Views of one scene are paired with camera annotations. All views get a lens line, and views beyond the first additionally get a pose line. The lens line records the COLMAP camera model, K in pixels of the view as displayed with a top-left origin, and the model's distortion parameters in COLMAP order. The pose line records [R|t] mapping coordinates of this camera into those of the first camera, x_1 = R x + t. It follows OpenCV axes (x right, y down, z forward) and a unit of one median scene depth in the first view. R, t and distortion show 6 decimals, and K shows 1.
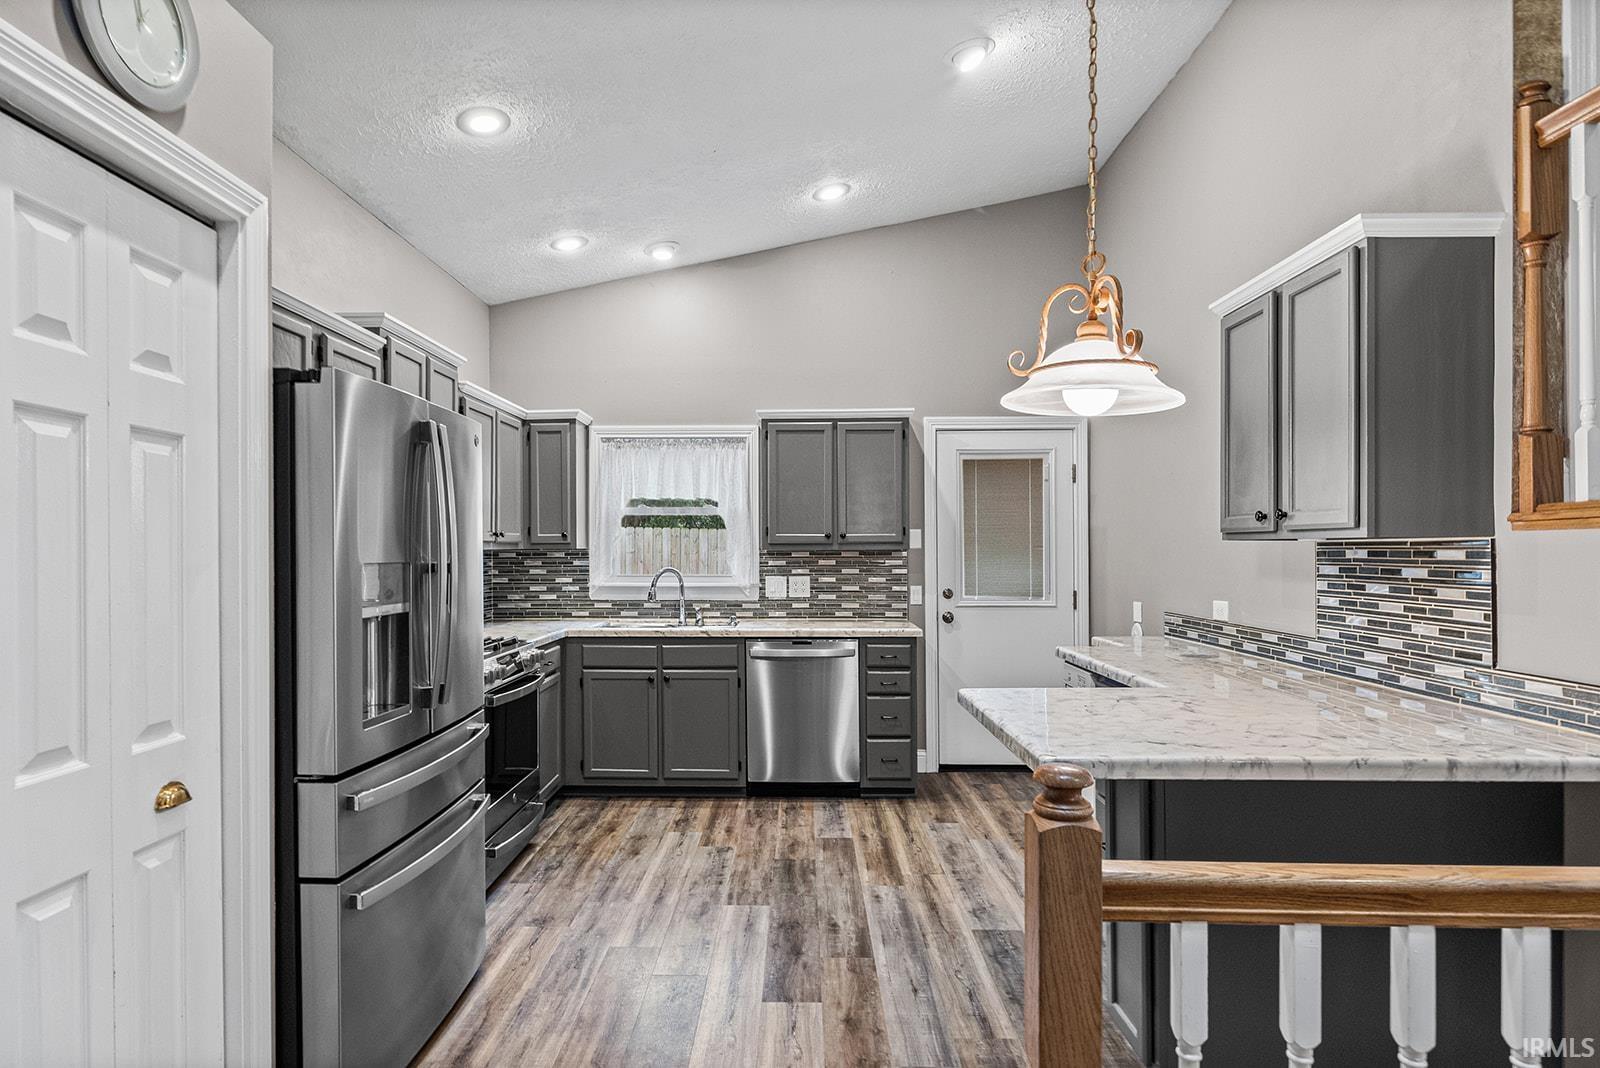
lens RADIAL K [[879.8, 0, 798.8], [0, 879.8, 537.6], [0, 0, 1]] dist [0.000295, -0.000045]
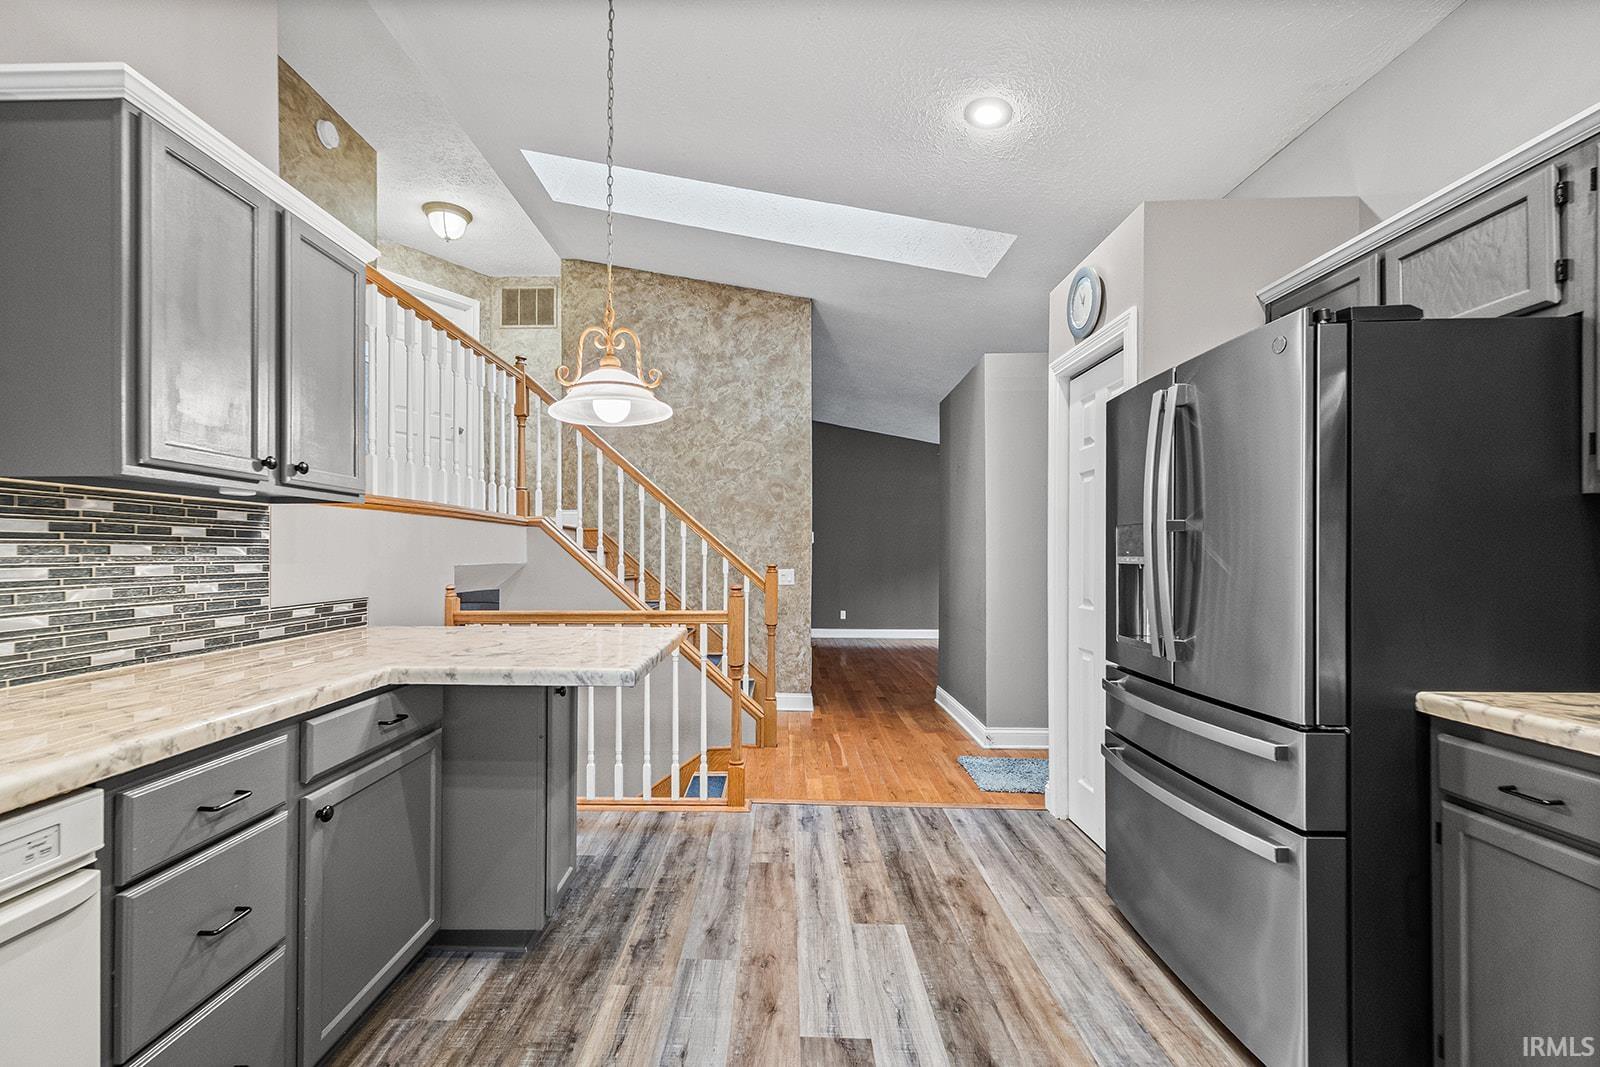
lens RADIAL K [[644.8, 0, 793.1], [0, 644.8, 546.0], [0, 0, 1]] dist [0.000056, -0.000003]
pose [[-0.999962, 0.002407, -0.008383, 0.038010], [0.002611, 0.999697, -0.024491, 0.072956], [0.008321, -0.024512, -0.999665, 1.671396]]
